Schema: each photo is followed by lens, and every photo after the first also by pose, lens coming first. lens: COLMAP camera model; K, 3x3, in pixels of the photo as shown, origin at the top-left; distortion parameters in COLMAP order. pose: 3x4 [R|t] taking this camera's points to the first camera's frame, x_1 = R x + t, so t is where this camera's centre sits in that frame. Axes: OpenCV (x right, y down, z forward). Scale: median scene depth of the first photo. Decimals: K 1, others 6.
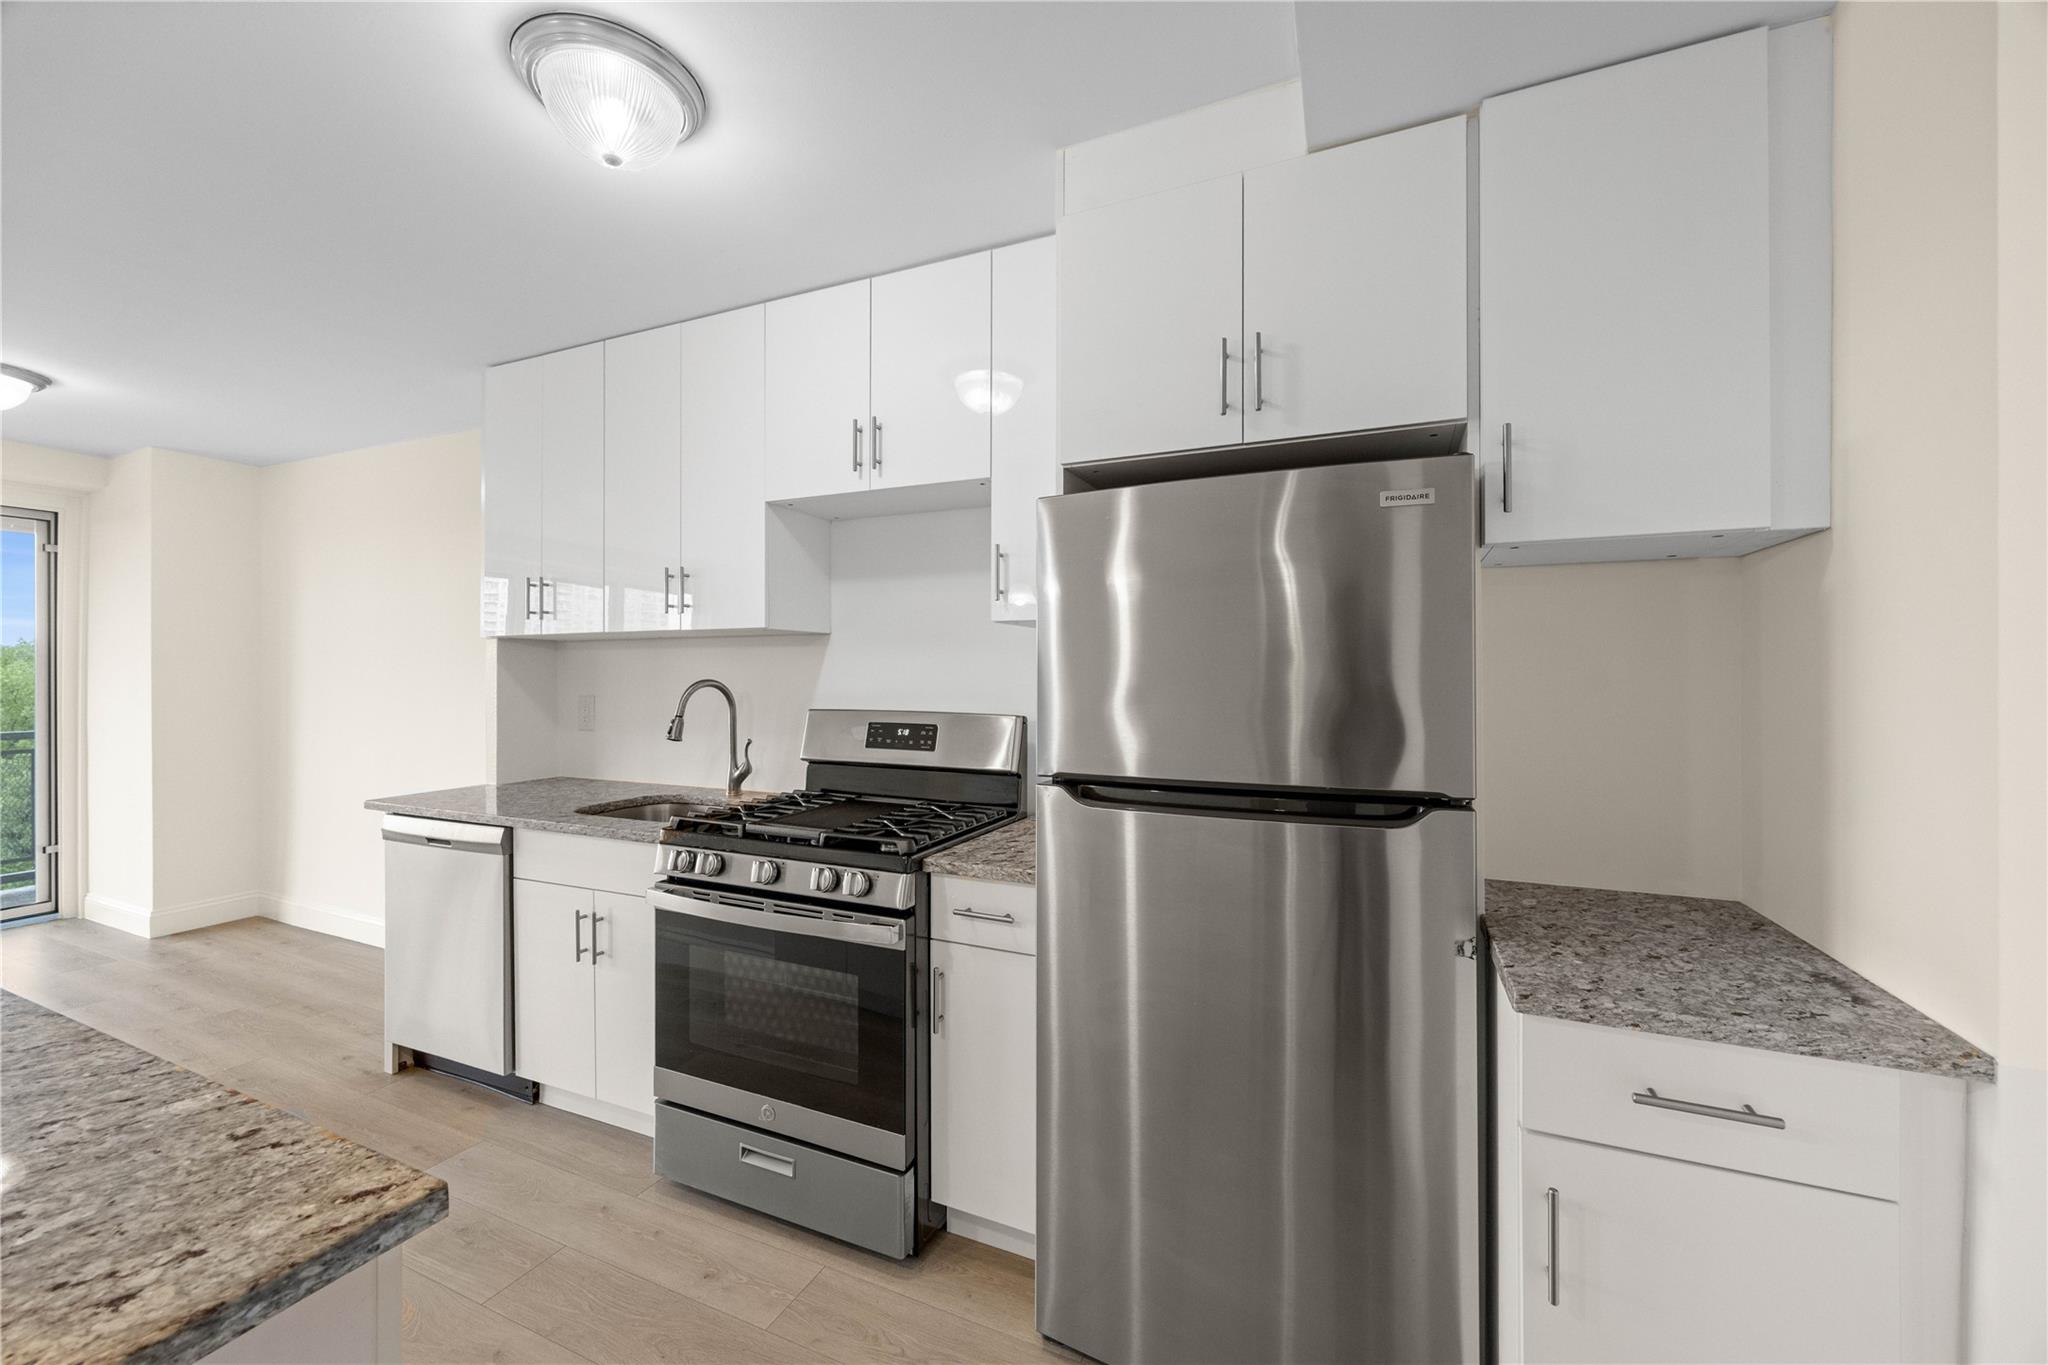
lens RADIAL K [[781.3, 0, 1031.5], [0, 781.3, 674.2], [0, 0, 1]] dist [-0.004754, 0.000431]
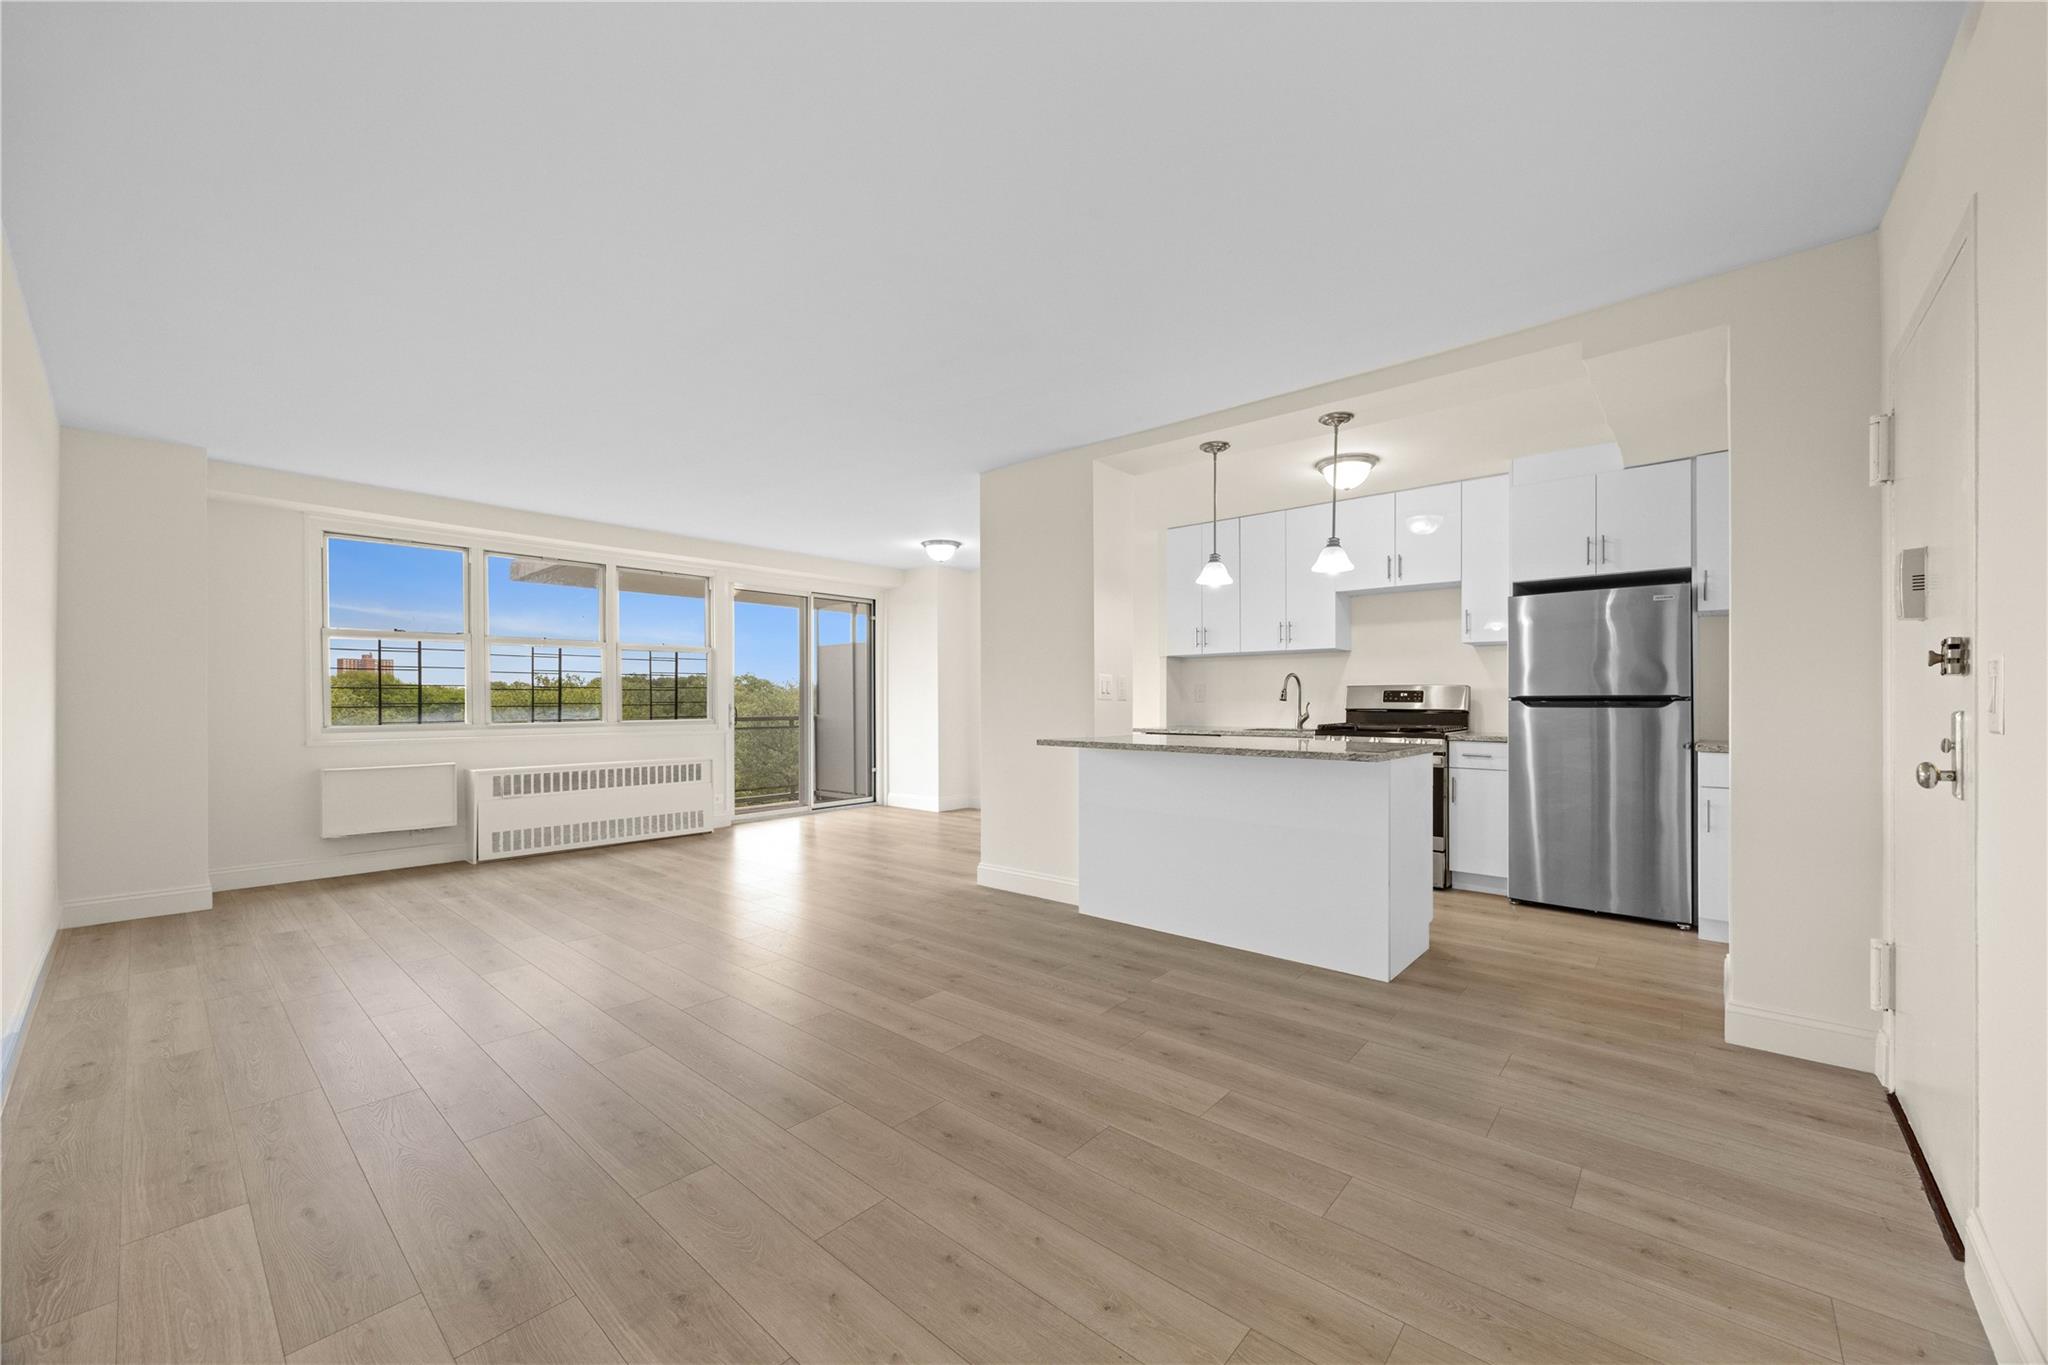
lens RADIAL K [[781.3, 0, 1024.3], [0, 781.3, 692.4], [0, 0, 1]] dist [-0.004754, 0.000431]
pose [[0.953793, -0.001751, -0.300460, -0.554506], [-0.002585, 0.999898, -0.014034, 0.108092], [0.300454, 0.014162, 0.953691, -1.484716]]
